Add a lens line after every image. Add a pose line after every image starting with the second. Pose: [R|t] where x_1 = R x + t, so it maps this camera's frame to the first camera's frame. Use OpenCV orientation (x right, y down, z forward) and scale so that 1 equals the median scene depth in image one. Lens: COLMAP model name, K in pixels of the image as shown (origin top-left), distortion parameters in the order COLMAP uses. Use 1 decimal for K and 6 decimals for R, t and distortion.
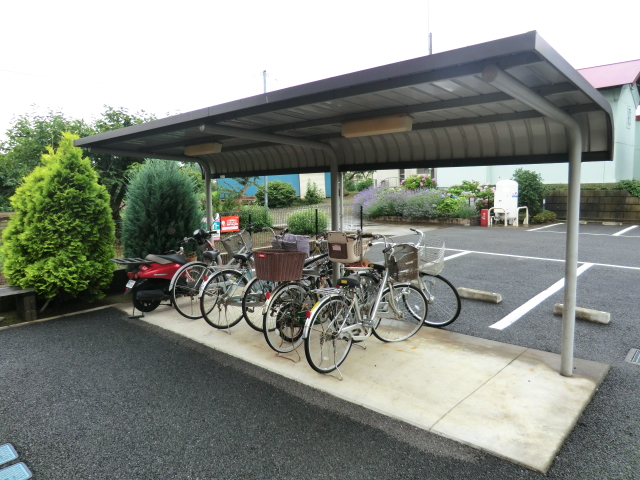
lens RADIAL K [[454.1, 0, 318.3], [0, 454.1, 238.6], [0, 0, 1]] dist [-0.128134, 0.136947]
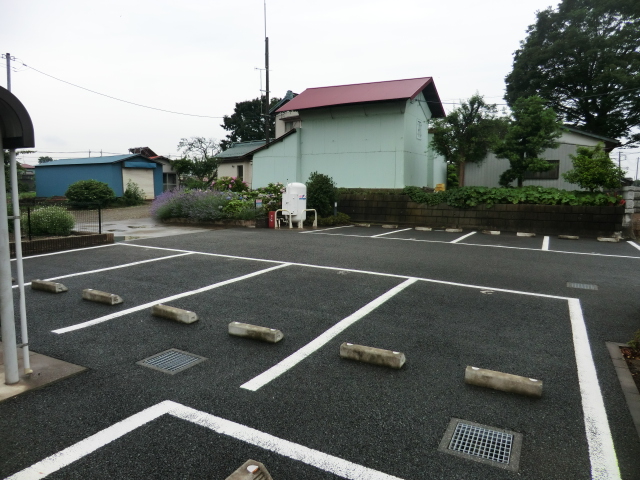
lens RADIAL K [[454.1, 0, 318.3], [0, 454.1, 238.6], [0, 0, 1]] dist [-0.128134, 0.136947]
pose [[0.970337, 0.000375, 0.241757, 0.225725], [0.001738, 0.999962, -0.008527, 0.004321], [-0.241751, 0.008694, 0.970299, -0.012043]]
